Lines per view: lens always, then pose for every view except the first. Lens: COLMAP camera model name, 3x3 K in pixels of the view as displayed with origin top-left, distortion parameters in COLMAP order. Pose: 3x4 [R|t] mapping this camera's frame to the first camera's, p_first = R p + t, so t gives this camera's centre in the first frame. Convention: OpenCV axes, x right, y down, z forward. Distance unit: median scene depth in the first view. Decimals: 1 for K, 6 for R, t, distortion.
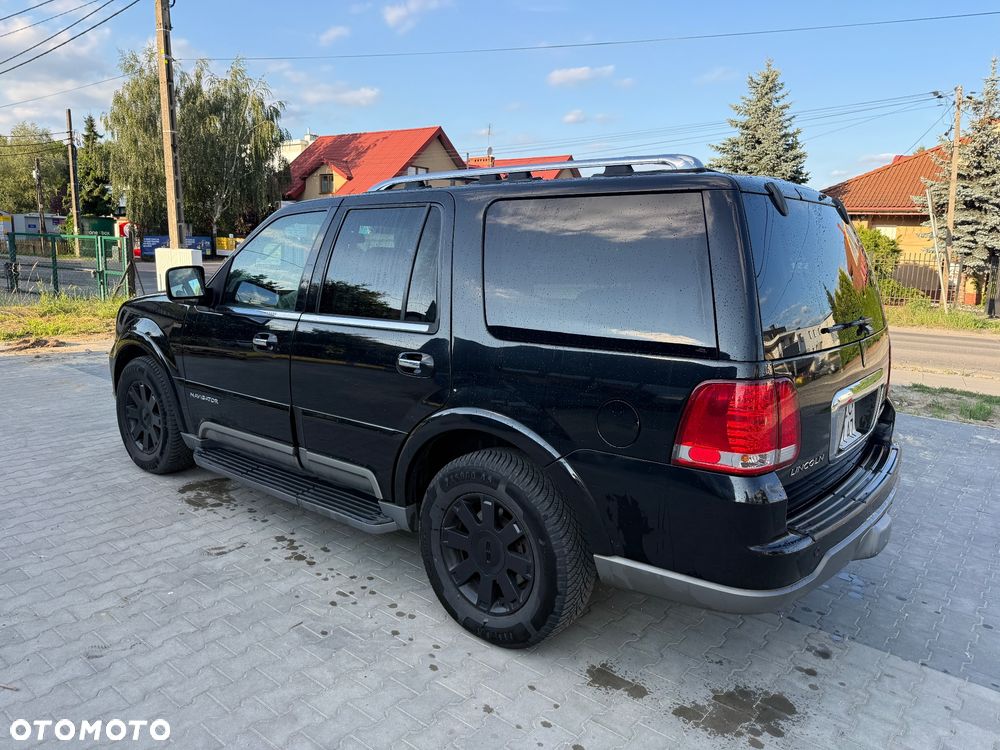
lens RADIAL K [[700.2, 0, 505.7], [0, 700.2, 374.0], [0, 0, 1]] dist [-0.005050, 0.000769]
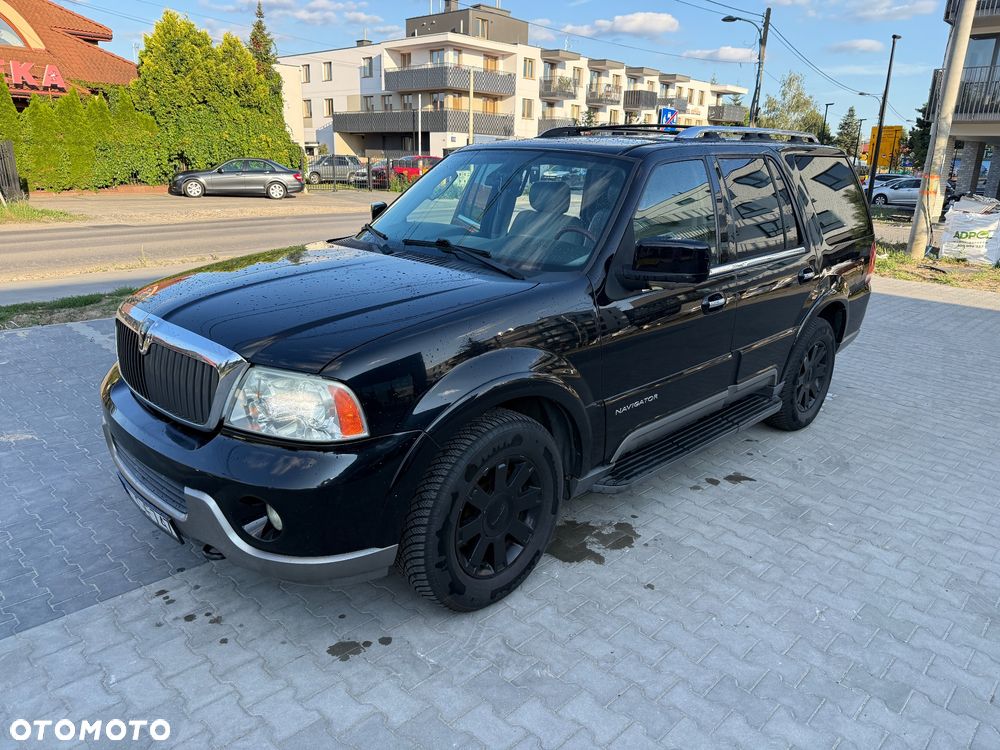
lens RADIAL K [[708.6, 0, 500.0], [0, 708.6, 375.0], [0, 0, 1]] dist [0.002686, -0.009277]
pose [[0.101123, -0.320364, 0.941882, -1.274524], [0.153258, 0.940450, 0.303423, -0.279355], [-0.982999, 0.113668, 0.144199, 1.113242]]
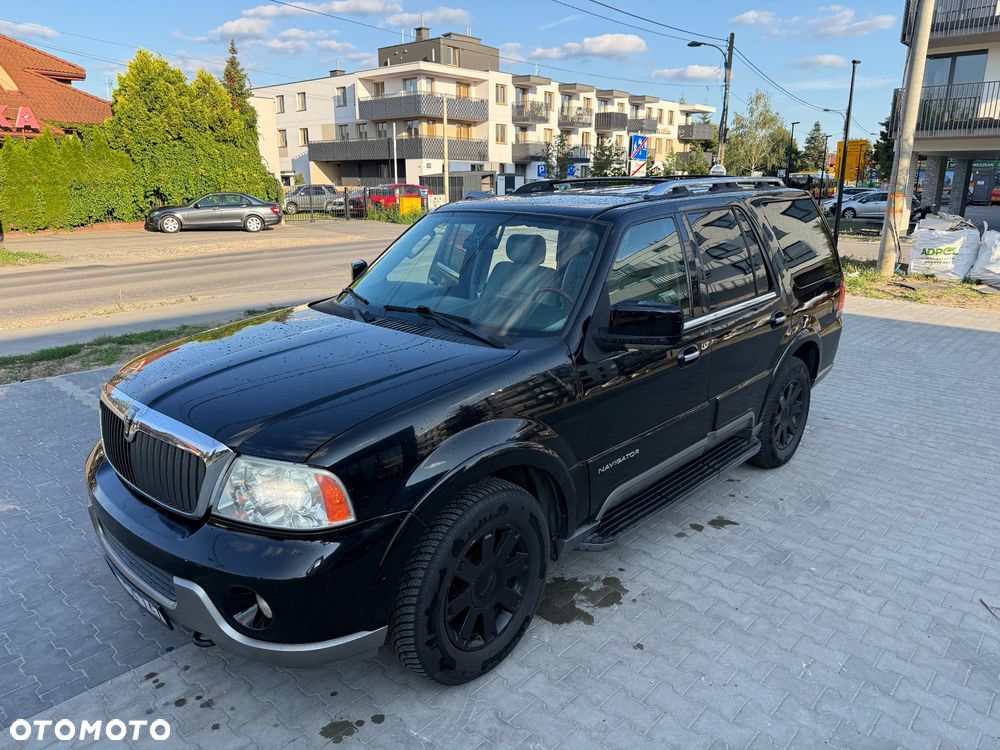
lens RADIAL K [[708.4, 0, 498.9], [0, 708.4, 368.8], [0, 0, 1]] dist [0.005661, -0.013219]
pose [[0.068569, -0.289129, 0.954831, -1.271977], [0.179128, 0.945098, 0.273319, -0.333683], [-0.981433, 0.152296, 0.116595, 1.103839]]
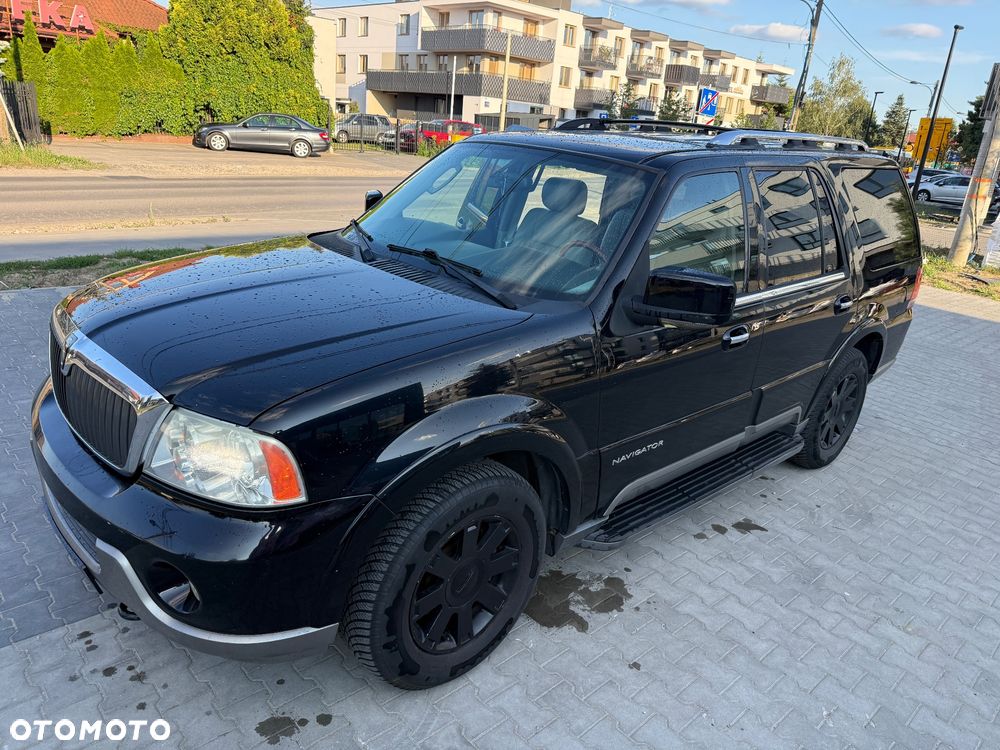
lens RADIAL K [[711.1, 0, 500.7], [0, 711.1, 375.7], [0, 0, 1]] dist [-0.006991, 0.001031]
pose [[0.147828, -0.352287, 0.924143, -1.152991], [0.096903, 0.935073, 0.340952, -0.308749], [-0.984254, 0.039150, 0.172367, 1.088560]]
